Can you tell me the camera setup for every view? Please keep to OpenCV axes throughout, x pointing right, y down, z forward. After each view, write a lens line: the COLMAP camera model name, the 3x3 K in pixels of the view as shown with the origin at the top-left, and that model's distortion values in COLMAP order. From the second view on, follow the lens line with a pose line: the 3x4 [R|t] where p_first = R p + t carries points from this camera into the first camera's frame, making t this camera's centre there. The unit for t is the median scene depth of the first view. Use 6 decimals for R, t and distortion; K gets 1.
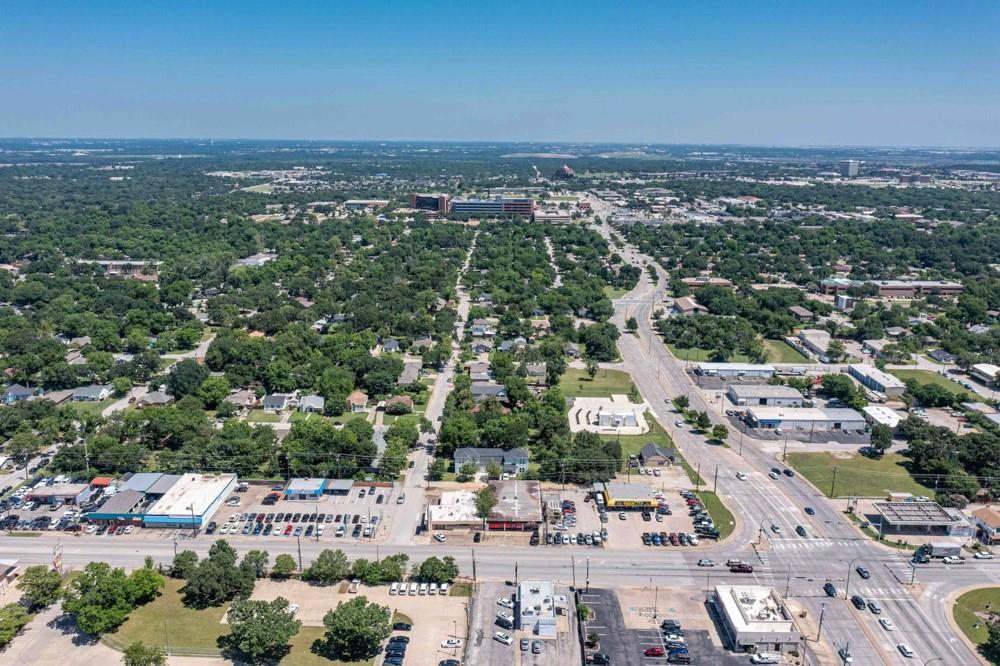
lens RADIAL K [[795.6, 0, 499.4], [0, 795.6, 305.7], [0, 0, 1]] dist [-0.015959, 0.006020]
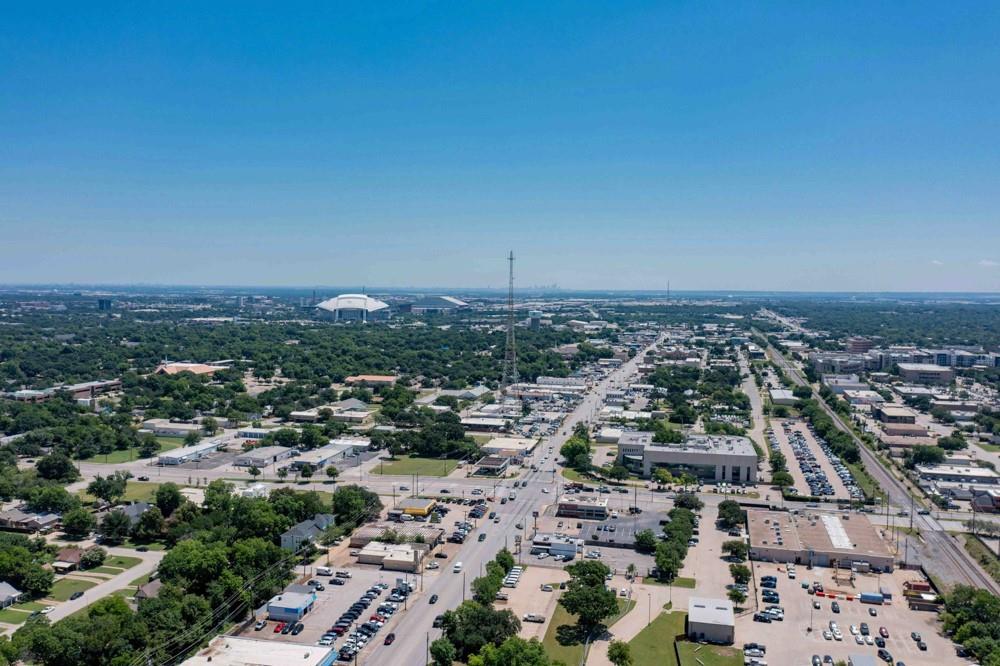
lens RADIAL K [[795.6, 0, 499.4], [0, 795.6, 305.7], [0, 0, 1]] dist [-0.015959, 0.006020]
pose [[0.210273, -0.036450, 0.976963, -0.804479], [0.194978, 0.980793, -0.005372, -0.029883], [-0.958003, 0.191616, 0.213341, 0.426607]]
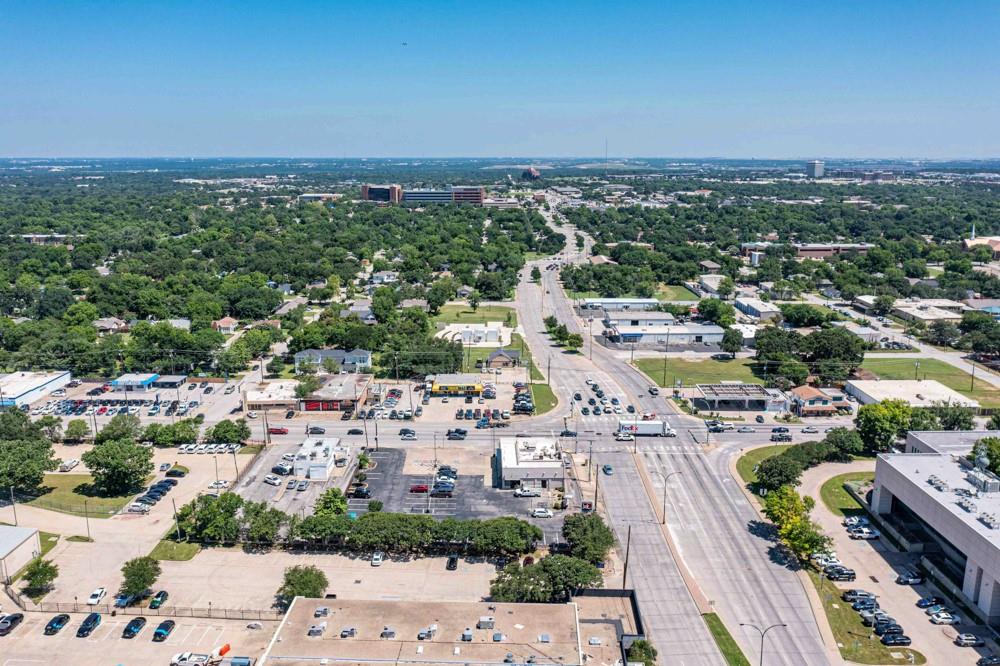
lens RADIAL K [[795.6, 0, 499.4], [0, 795.6, 305.7], [0, 0, 1]] dist [-0.015959, 0.006020]
pose [[0.999794, -0.012810, 0.015750, 0.158118], [0.013143, 0.999689, -0.021202, 0.127337], [-0.015473, 0.021405, 0.999651, -0.005730]]
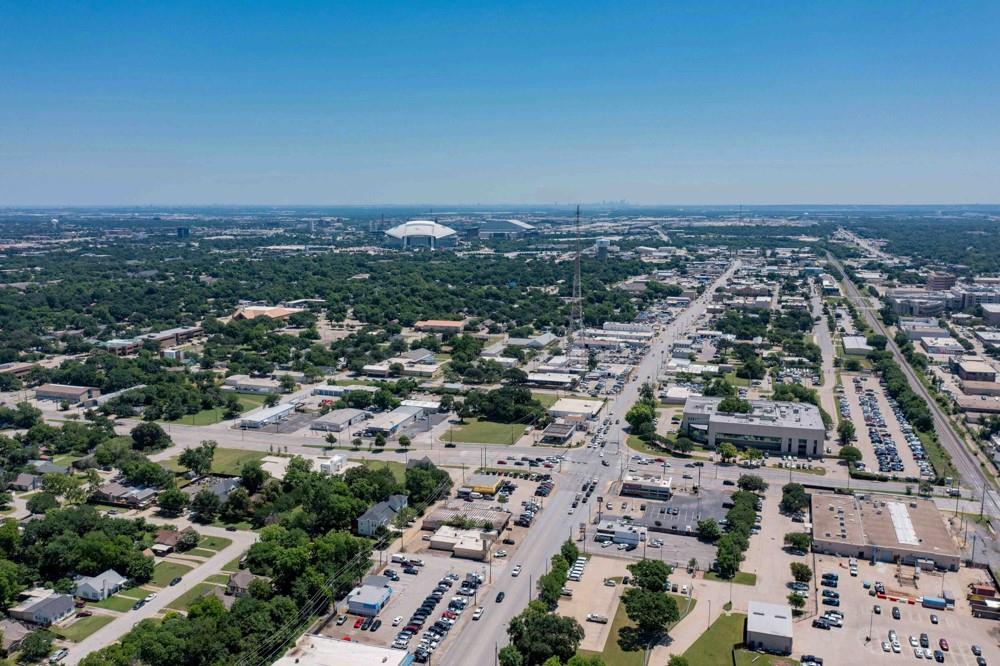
lens RADIAL K [[795.6, 0, 499.4], [0, 795.6, 305.7], [0, 0, 1]] dist [-0.015959, 0.006020]
pose [[0.291215, -0.132889, 0.947383, -0.807376], [0.199517, 0.976965, 0.075709, -0.111167], [-0.935621, 0.166971, 0.311020, 0.407997]]
